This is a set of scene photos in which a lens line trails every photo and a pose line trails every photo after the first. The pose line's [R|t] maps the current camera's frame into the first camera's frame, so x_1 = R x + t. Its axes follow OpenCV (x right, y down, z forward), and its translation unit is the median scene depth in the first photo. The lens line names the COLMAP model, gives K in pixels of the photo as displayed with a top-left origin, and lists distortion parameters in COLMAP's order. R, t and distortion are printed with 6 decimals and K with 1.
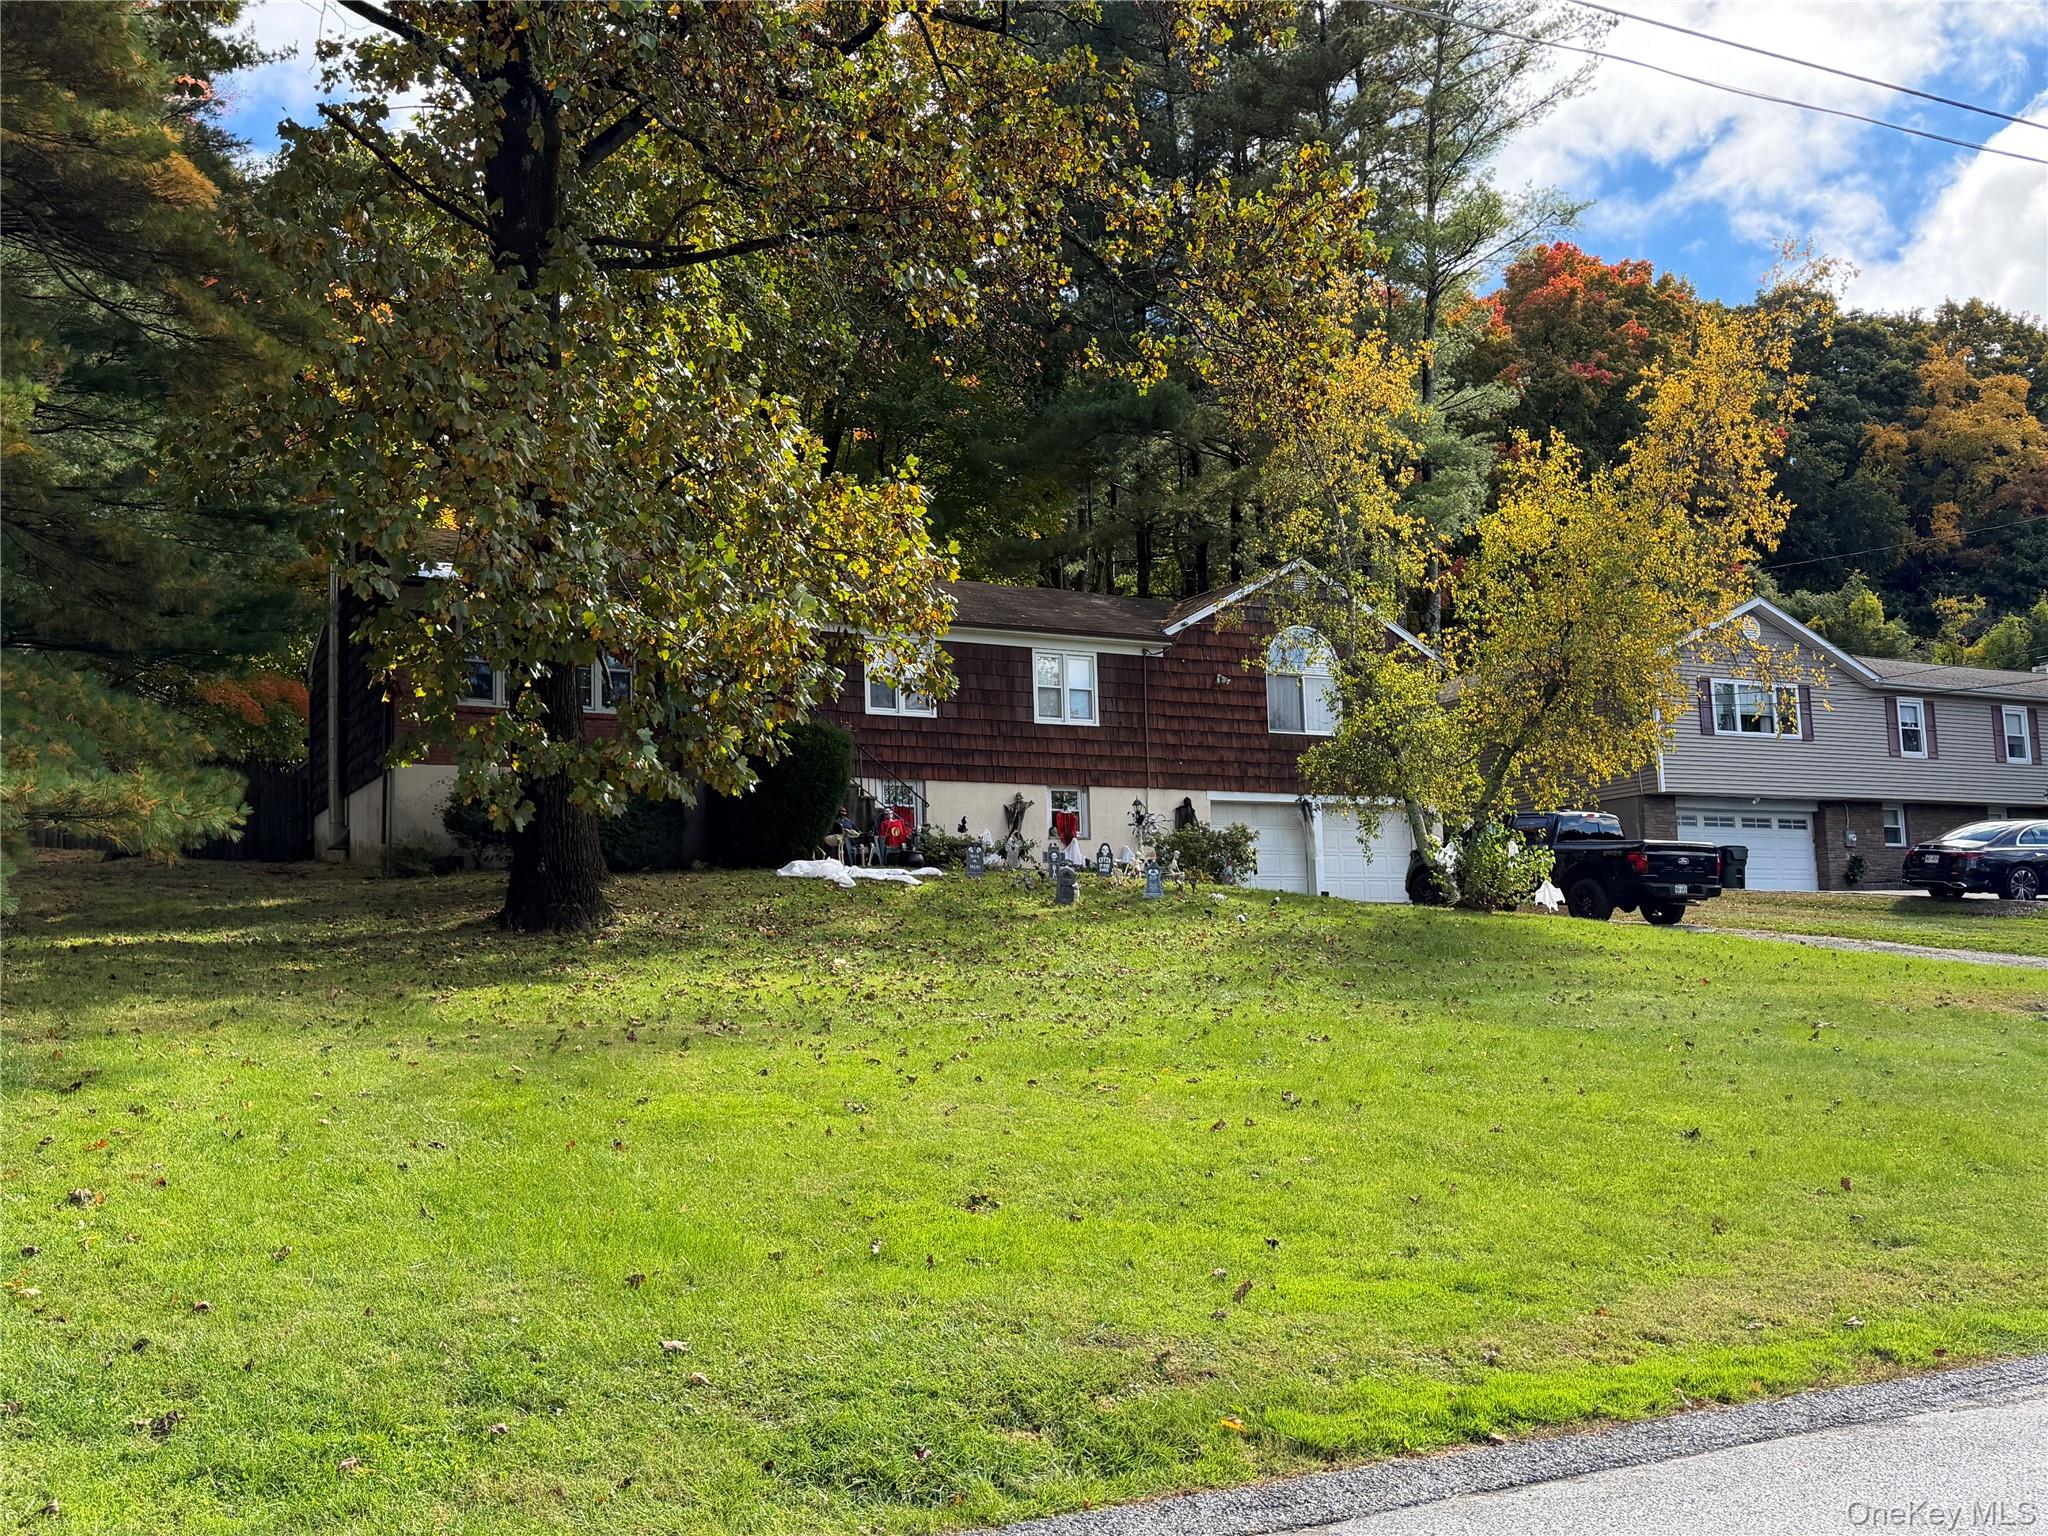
lens RADIAL K [[1903.9, 0, 1024.0], [0, 1903.9, 768.0], [0, 0, 1]] dist [0.133024, 0.005560]
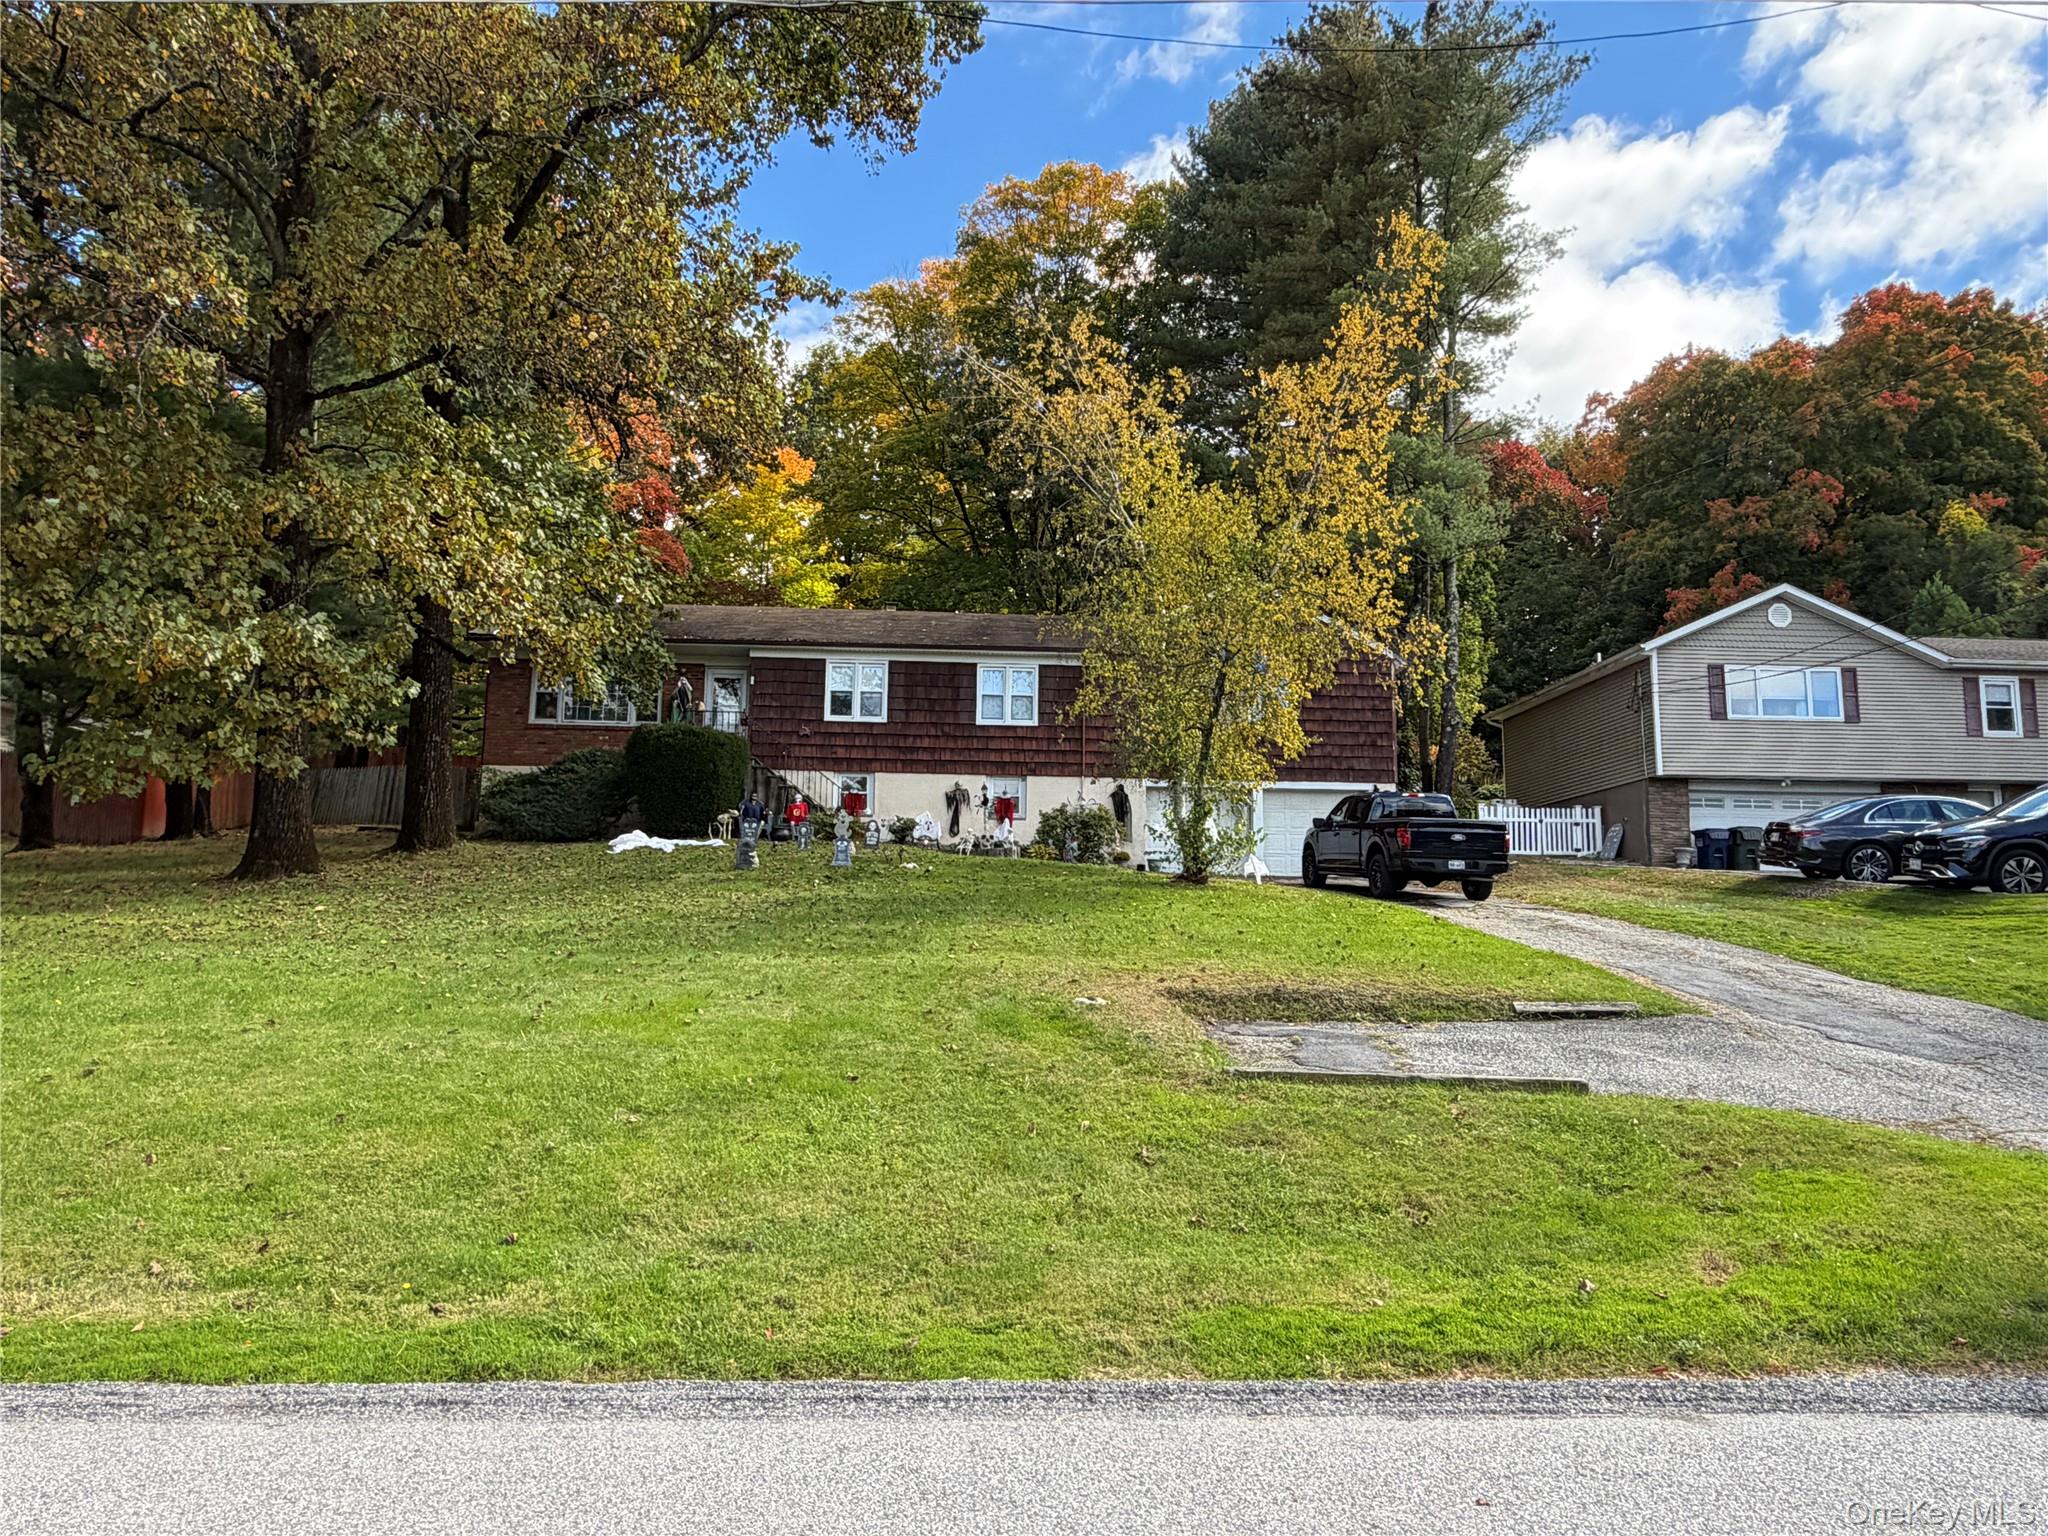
lens RADIAL K [[1360.0, 0, 1024.0], [0, 1360.0, 768.0], [0, 0, 1]] dist [-0.049796, 0.112222]
pose [[0.903597, -0.018642, -0.427977, 0.396862], [0.014256, 0.999808, -0.013449, 0.016092], [0.428145, 0.006051, 0.903690, 0.225097]]
